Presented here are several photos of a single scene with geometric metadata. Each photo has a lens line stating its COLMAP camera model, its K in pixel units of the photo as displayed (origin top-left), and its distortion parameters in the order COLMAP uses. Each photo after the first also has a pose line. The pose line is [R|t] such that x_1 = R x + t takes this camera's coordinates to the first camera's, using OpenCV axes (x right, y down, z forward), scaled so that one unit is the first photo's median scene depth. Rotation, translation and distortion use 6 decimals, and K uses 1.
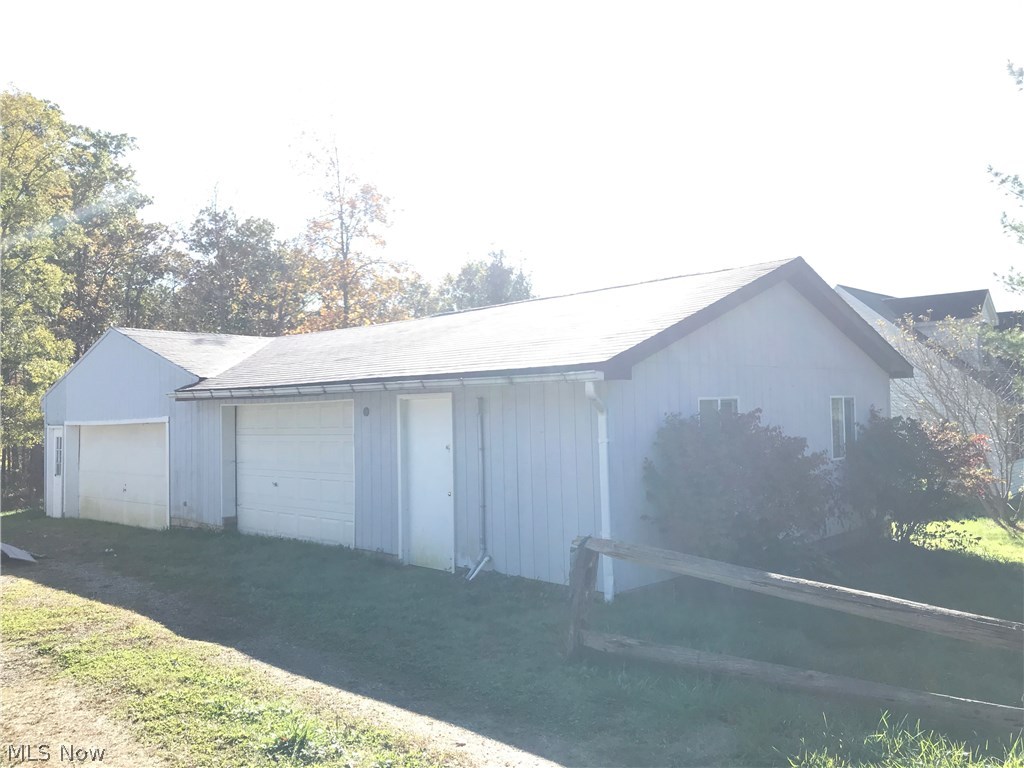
lens RADIAL K [[845.2, 0, 482.8], [0, 845.2, 379.6], [0, 0, 1]] dist [0.026606, -0.006465]
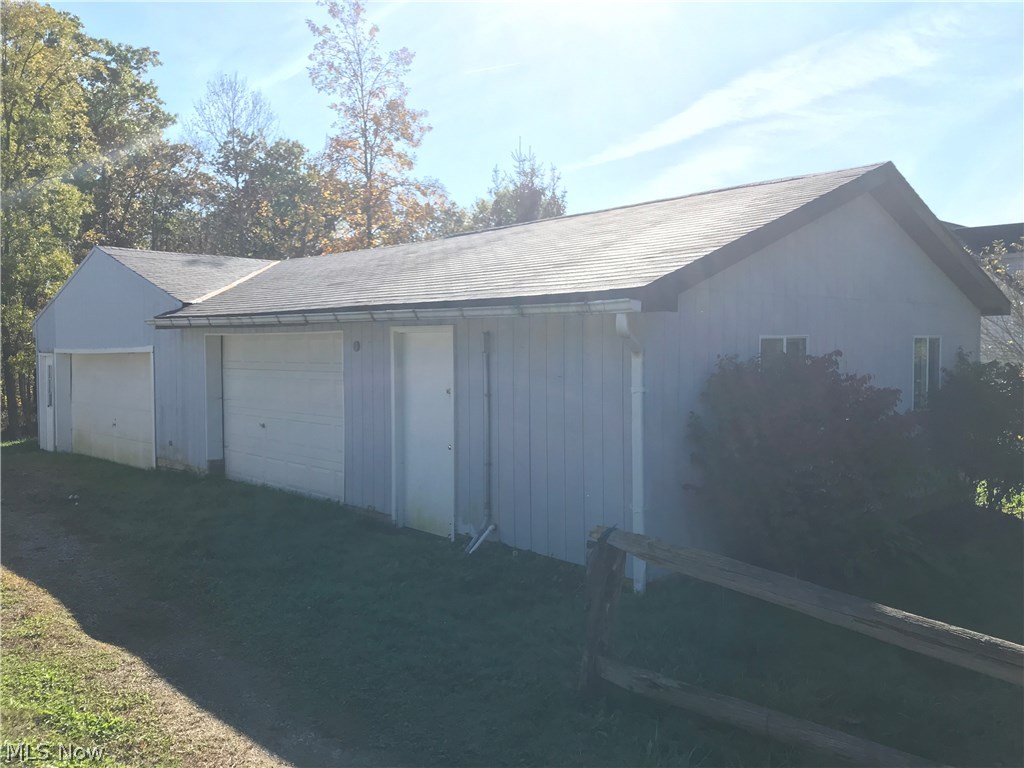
lens RADIAL K [[845.2, 0, 482.8], [0, 845.2, 379.6], [0, 0, 1]] dist [0.026606, -0.006465]
pose [[0.998969, 0.018186, -0.041585, 0.020501], [-0.014778, 0.996618, 0.080833, 0.001165], [0.042915, -0.080135, 0.995860, 0.139564]]
